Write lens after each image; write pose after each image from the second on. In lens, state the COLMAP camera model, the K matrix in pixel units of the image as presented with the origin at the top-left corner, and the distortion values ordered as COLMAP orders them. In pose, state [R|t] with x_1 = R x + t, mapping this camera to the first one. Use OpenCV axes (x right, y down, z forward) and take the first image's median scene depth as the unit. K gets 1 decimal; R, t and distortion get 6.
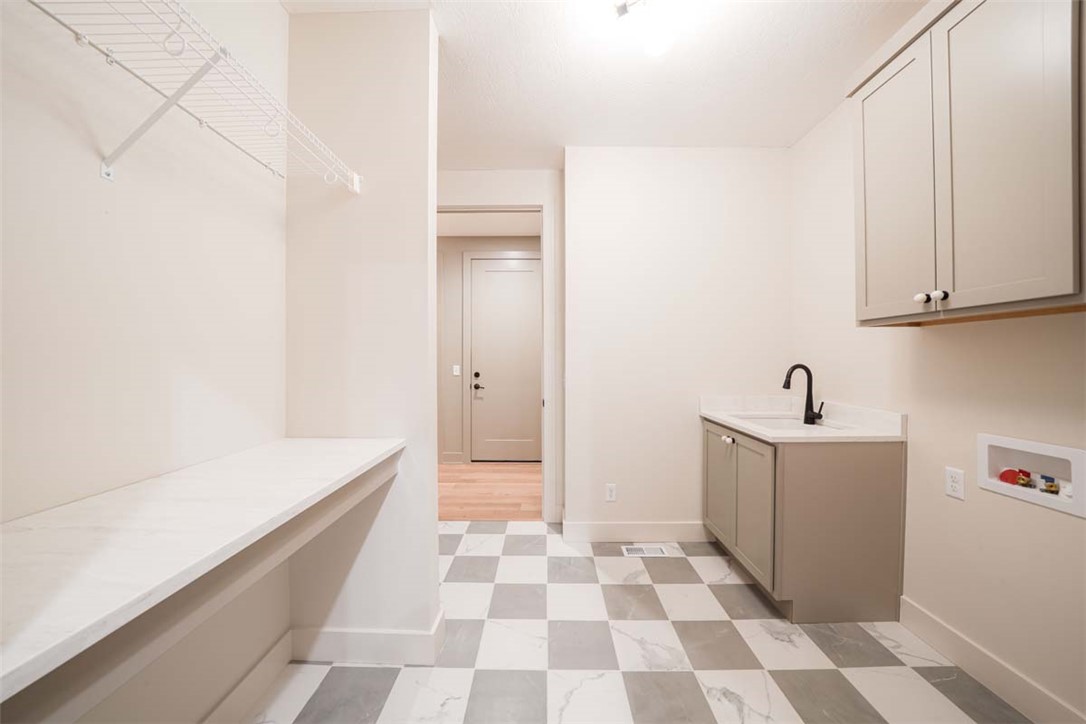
lens RADIAL K [[374.9, 0, 541.5], [0, 374.9, 356.1], [0, 0, 1]] dist [-0.001435, -0.000091]
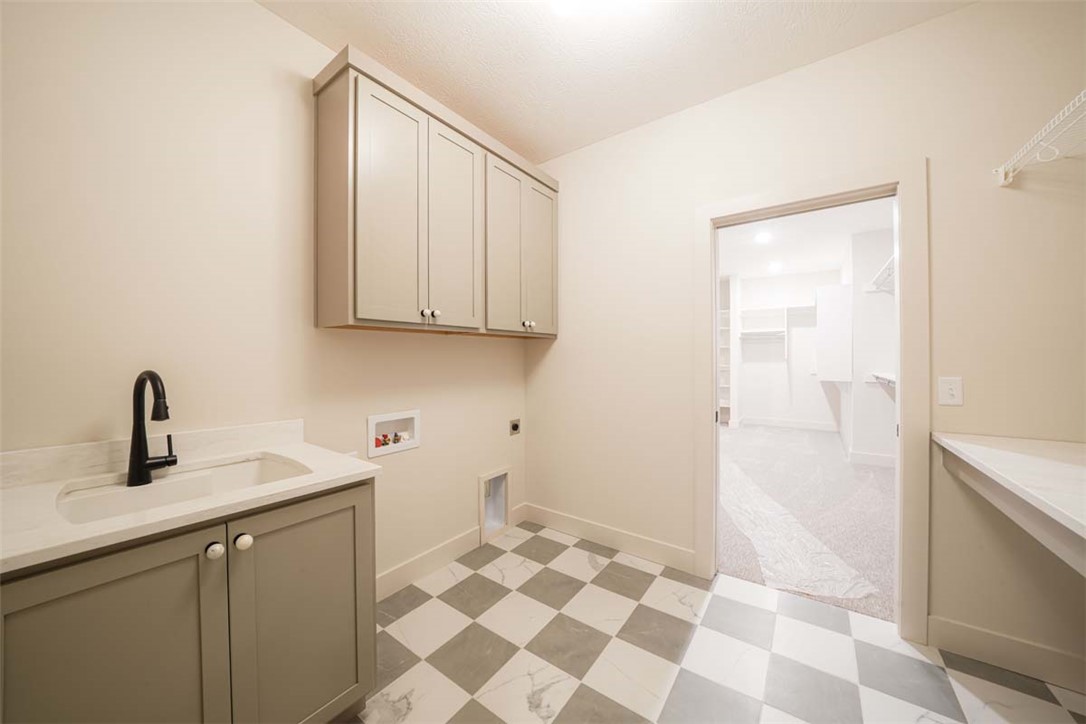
lens RADIAL K [[374.9, 0, 543.2], [0, 374.9, 363.3], [0, 0, 1]] dist [-0.001435, -0.000091]
pose [[-0.809998, 0.002550, 0.586428, -0.088645], [0.008531, 0.999936, 0.007436, 0.017671], [-0.586371, 0.011026, -0.809968, 1.783718]]
